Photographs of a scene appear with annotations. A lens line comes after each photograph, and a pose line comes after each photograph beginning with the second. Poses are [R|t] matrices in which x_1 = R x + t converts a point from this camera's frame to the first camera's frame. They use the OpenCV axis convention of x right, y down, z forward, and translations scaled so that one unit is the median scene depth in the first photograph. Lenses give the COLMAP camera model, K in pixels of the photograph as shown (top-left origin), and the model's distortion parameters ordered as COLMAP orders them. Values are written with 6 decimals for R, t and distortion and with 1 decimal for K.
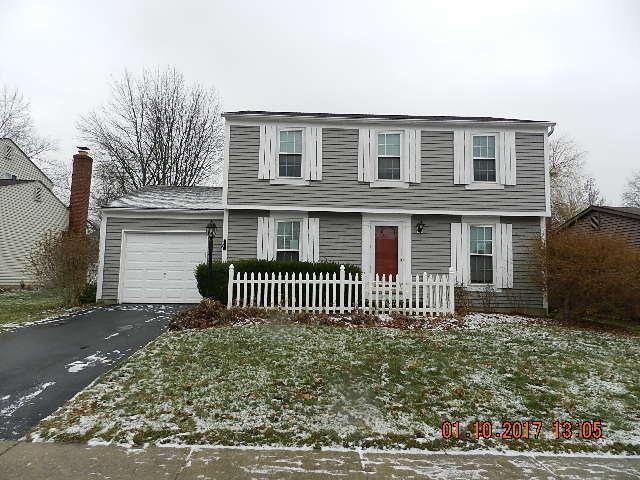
lens RADIAL K [[446.6, 0, 320.1], [0, 446.6, 226.7], [0, 0, 1]] dist [0.001538, 0.000088]
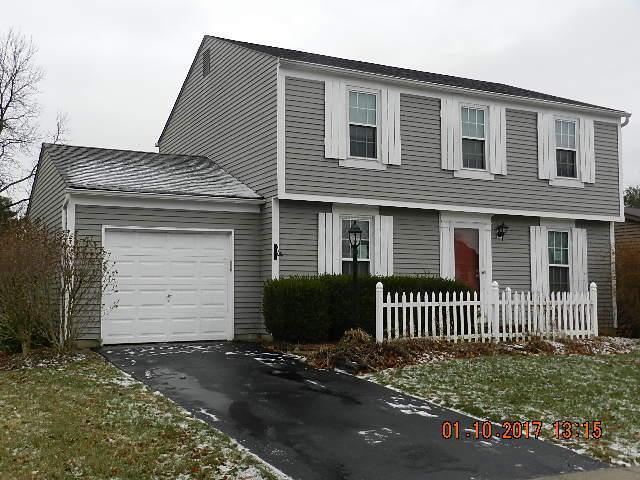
lens RADIAL K [[709.1, 0, 320.0], [0, 709.1, 240.0], [0, 0, 1]] dist [0.000827, 0.006614]
pose [[0.906568, 0.013066, 0.421857, -0.601579], [-0.029653, 0.999023, 0.032782, -0.014609], [-0.421016, -0.042229, 0.906070, -0.003744]]
